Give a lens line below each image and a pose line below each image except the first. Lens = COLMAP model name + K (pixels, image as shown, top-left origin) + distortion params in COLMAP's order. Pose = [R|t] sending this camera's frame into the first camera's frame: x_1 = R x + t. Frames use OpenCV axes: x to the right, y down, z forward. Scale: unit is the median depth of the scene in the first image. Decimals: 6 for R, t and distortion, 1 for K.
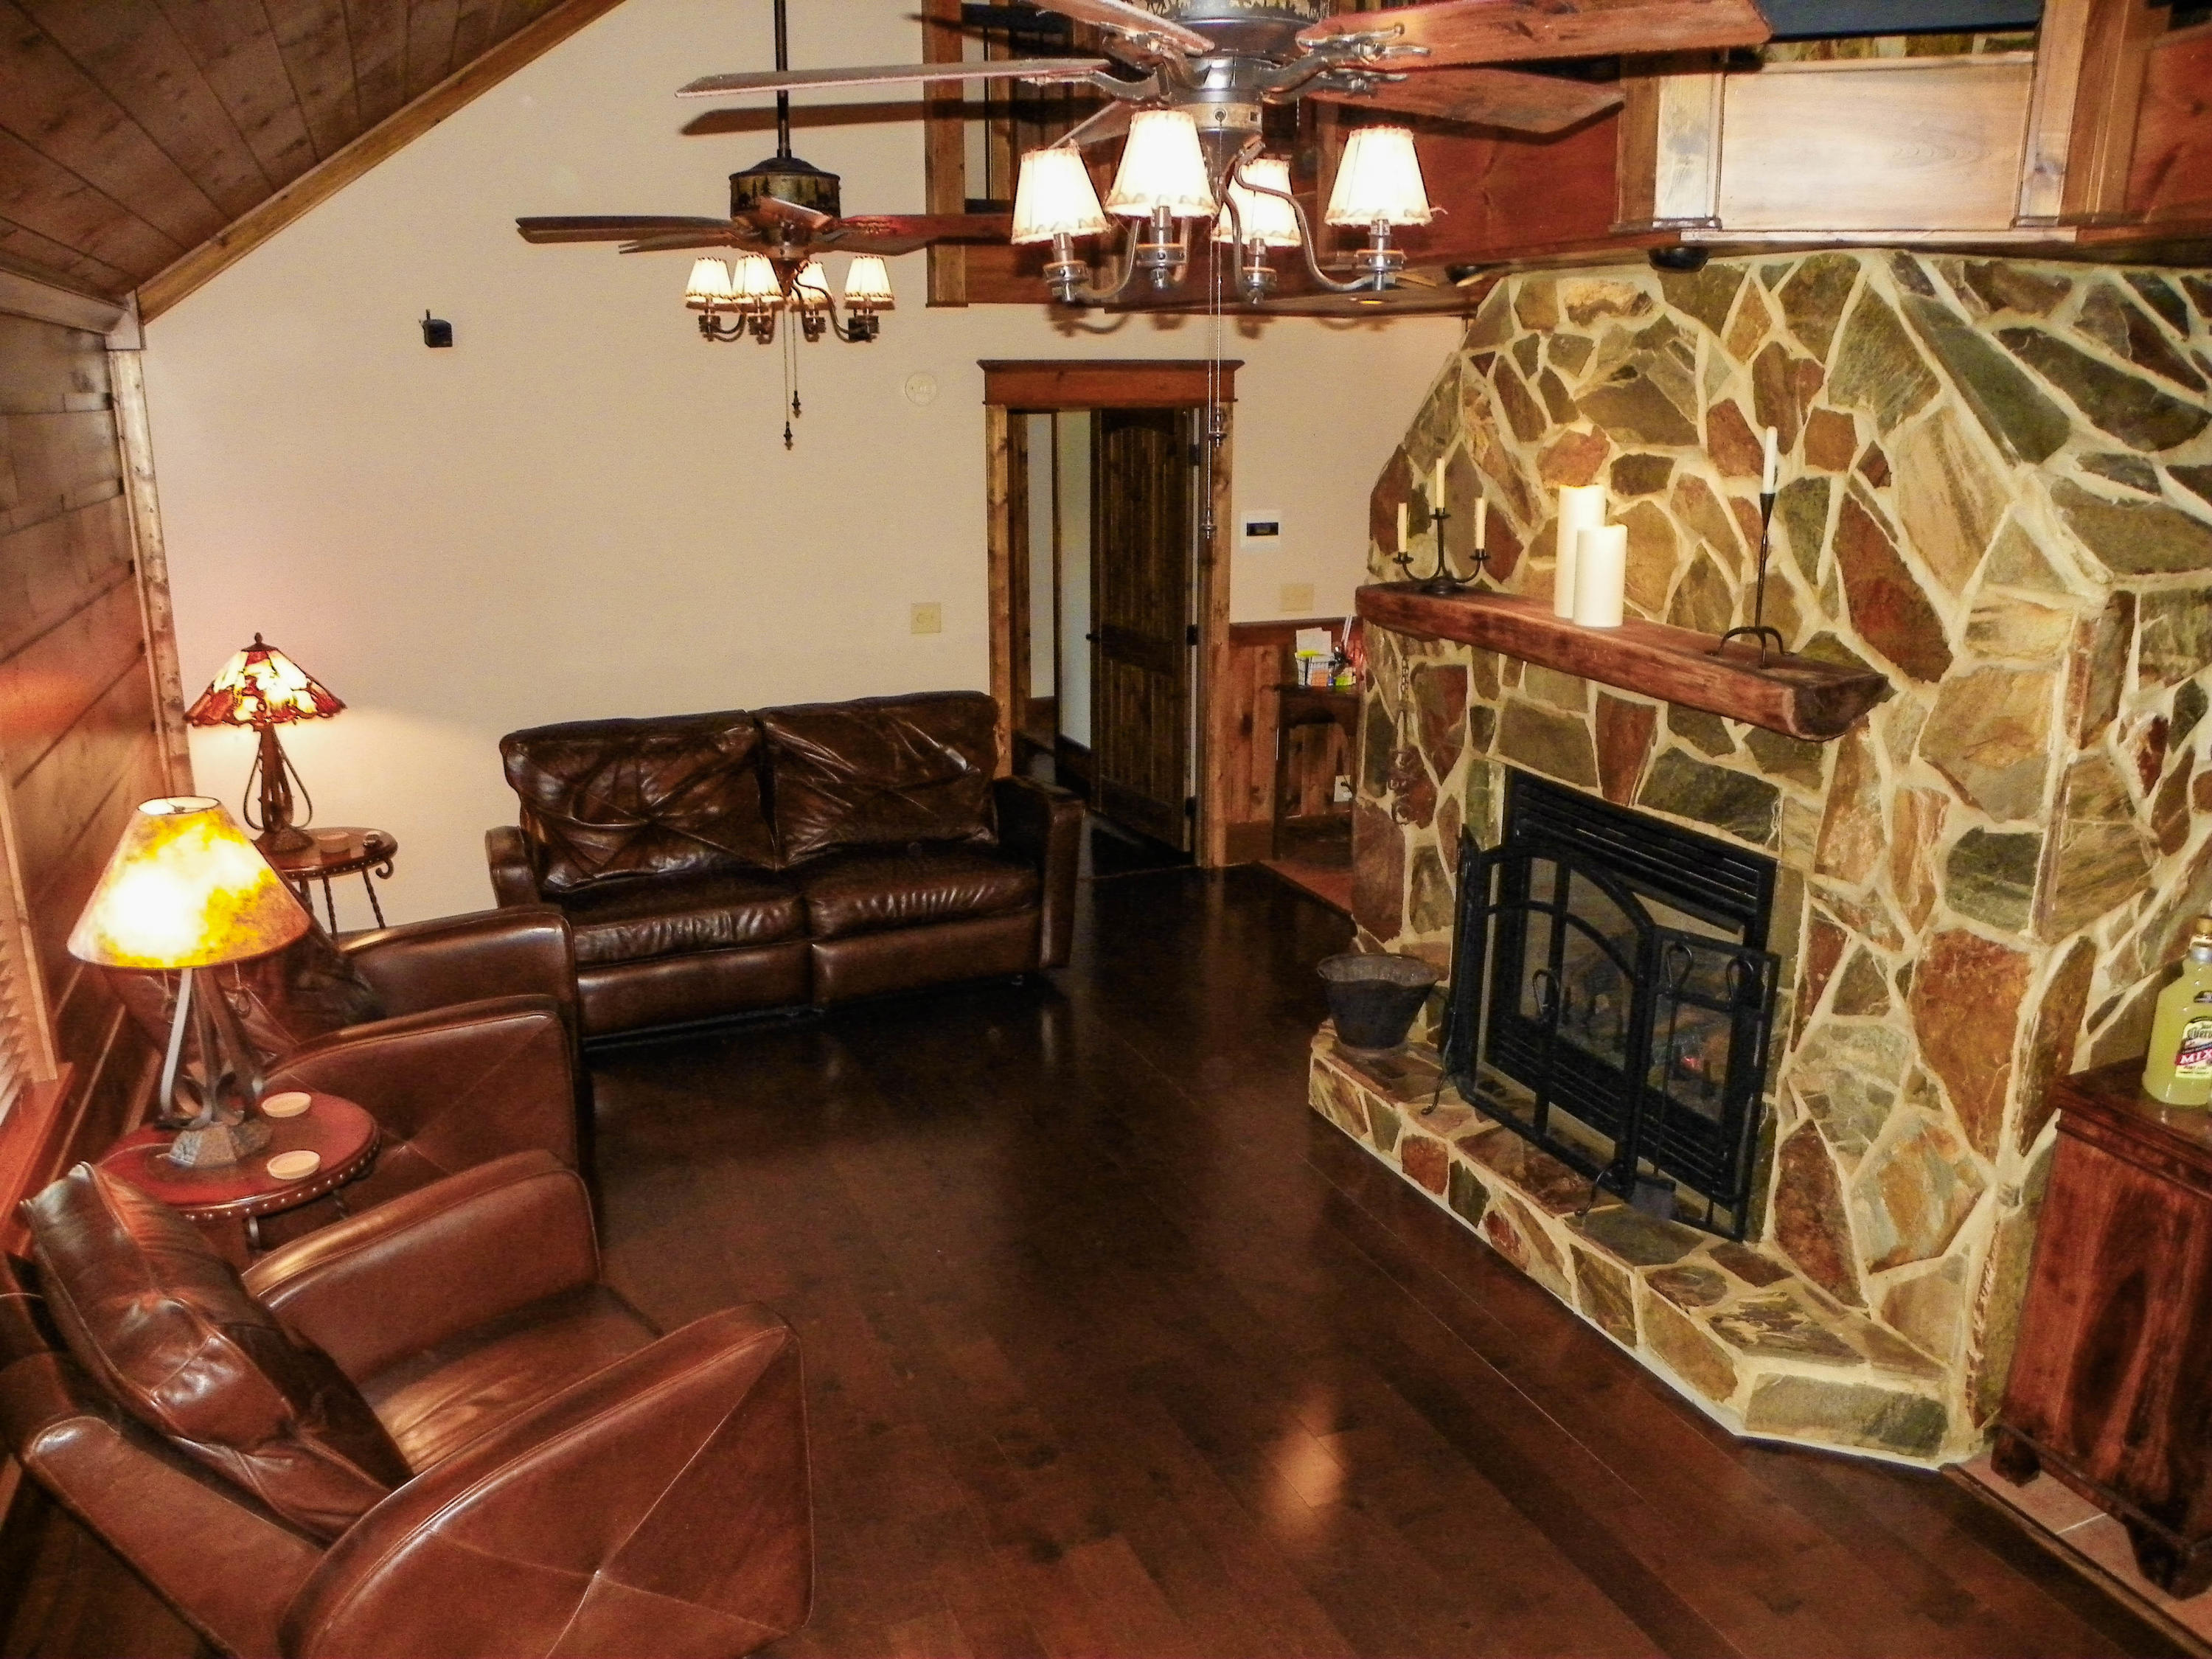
lens RADIAL K [[1668.0, 0, 1088.9], [0, 1668.0, 813.2], [0, 0, 1]] dist [-0.131711, 0.069727]
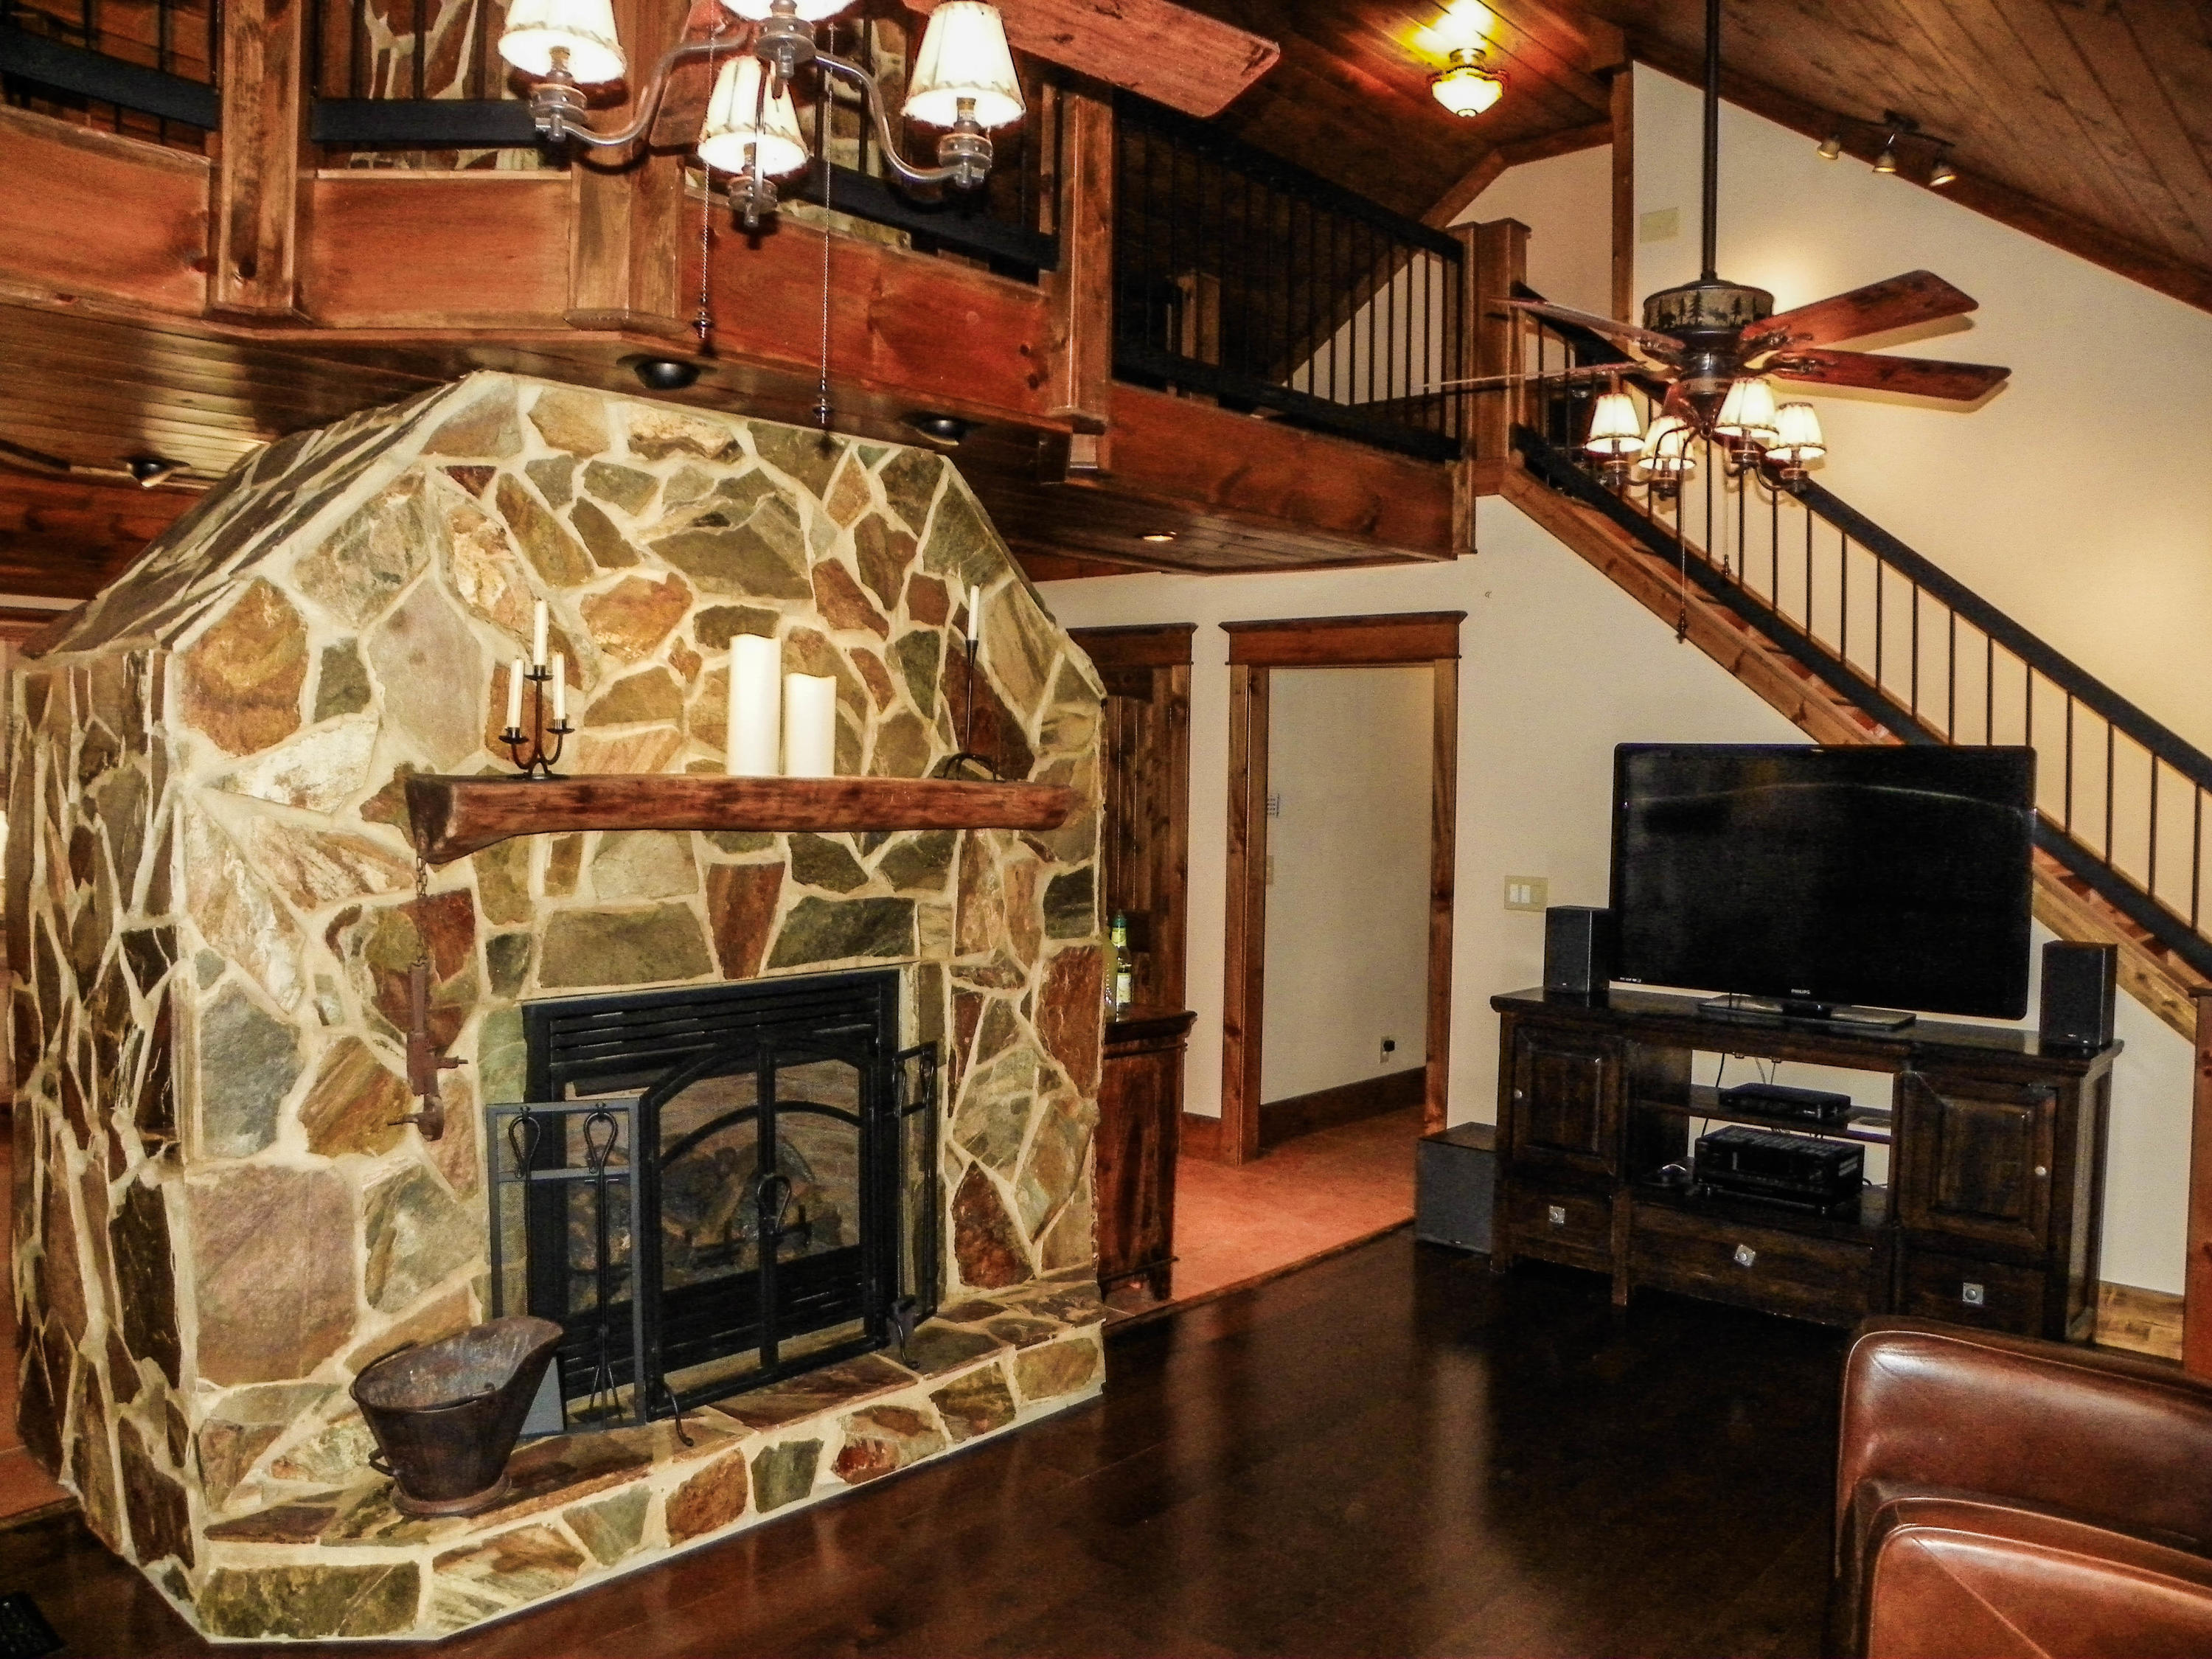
lens RADIAL K [[1668.0, 0, 1099.6], [0, 1668.0, 830.1], [0, 0, 1]] dist [-0.131711, 0.069727]
pose [[-0.412961, -0.042294, 0.909766, -0.687807], [0.218013, 0.965288, 0.143836, -0.200290], [-0.884270, 0.257740, -0.389406, 1.317234]]
